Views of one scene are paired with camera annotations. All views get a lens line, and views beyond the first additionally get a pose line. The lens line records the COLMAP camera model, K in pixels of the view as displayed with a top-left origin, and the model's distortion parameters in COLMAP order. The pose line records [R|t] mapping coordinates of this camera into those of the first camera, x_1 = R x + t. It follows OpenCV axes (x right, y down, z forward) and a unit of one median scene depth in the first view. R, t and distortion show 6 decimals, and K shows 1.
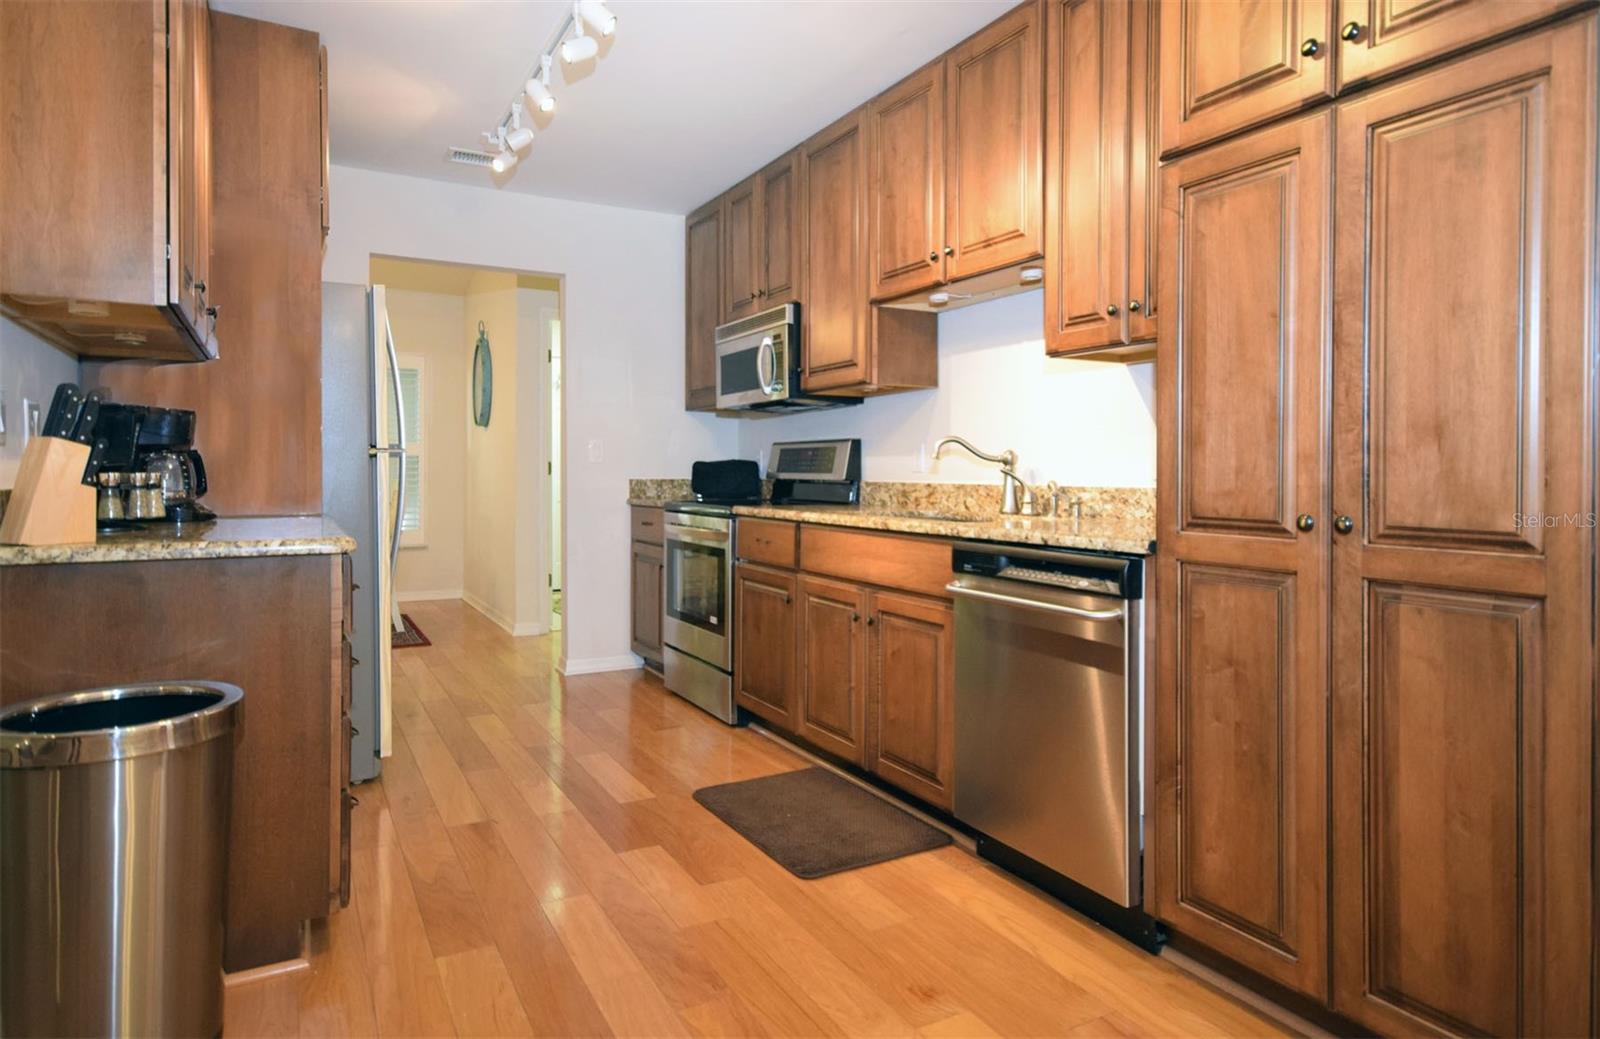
lens RADIAL K [[917.3, 0, 798.9], [0, 917.3, 471.4], [0, 0, 1]] dist [0.000615, 0.000054]
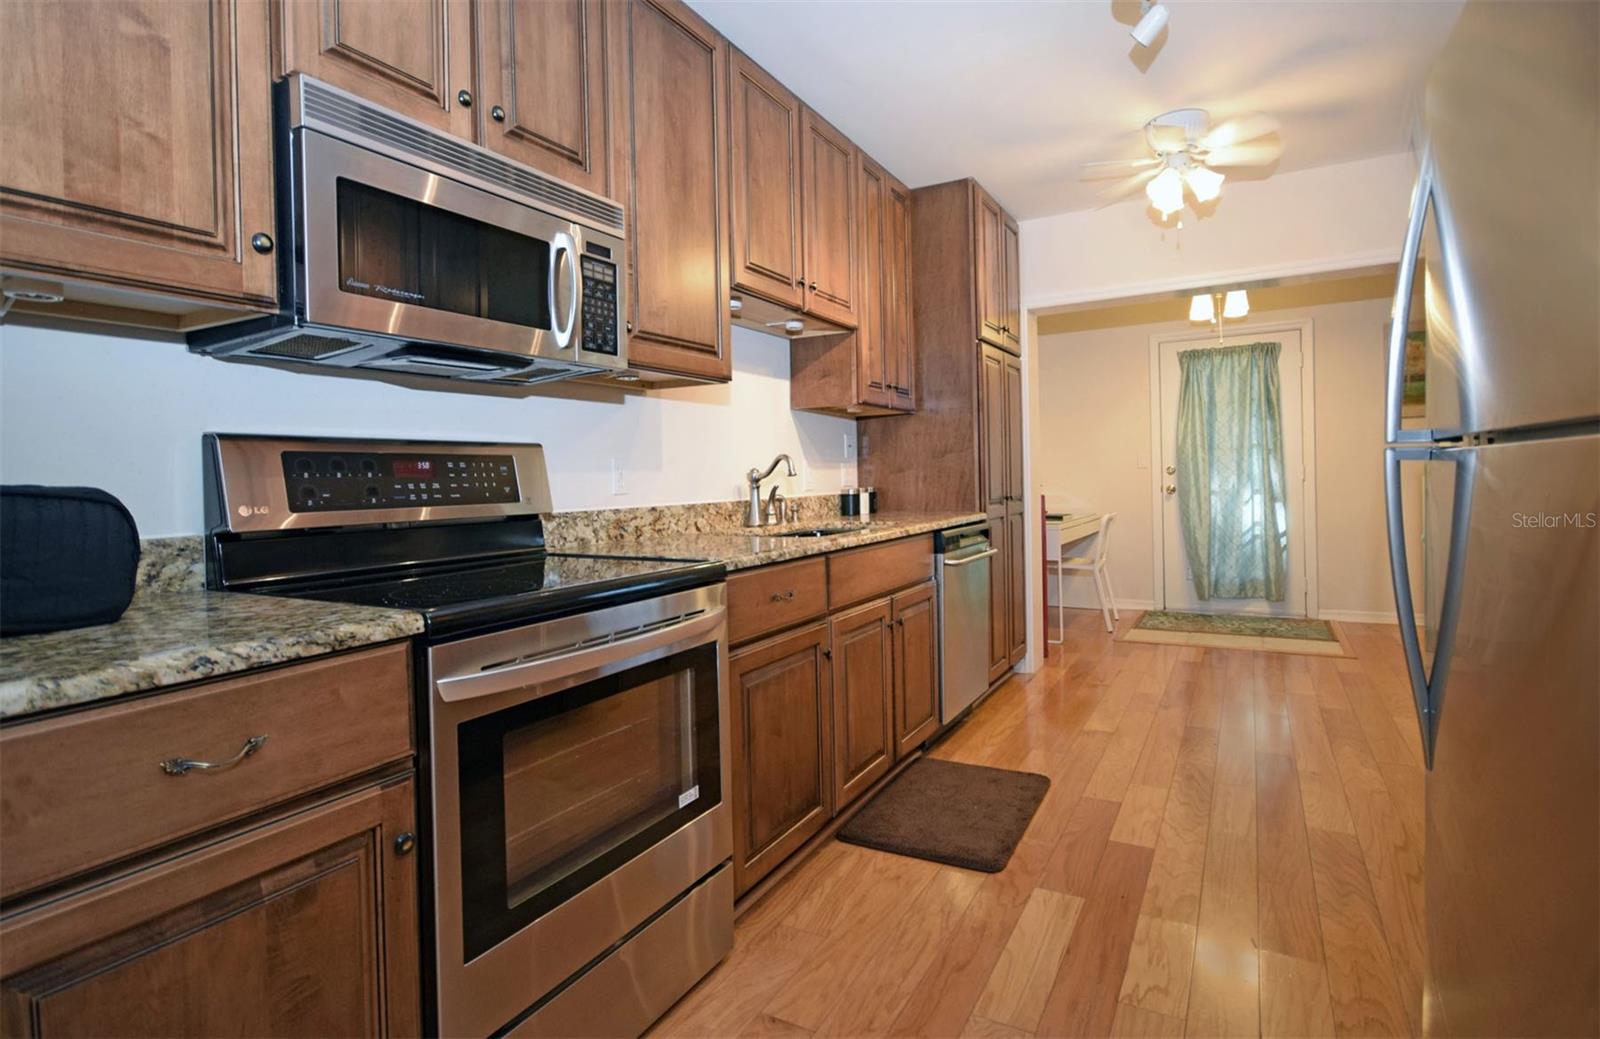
lens RADIAL K [[801.9, 0, 799.4], [0, 801.9, 479.3], [0, 0, 1]] dist [-0.000317, -0.000210]
pose [[-0.522246, 0.007253, 0.852764, -0.537574], [0.023596, 0.999704, 0.005948, -0.012748], [-0.852468, 0.023228, -0.522263, 1.266628]]
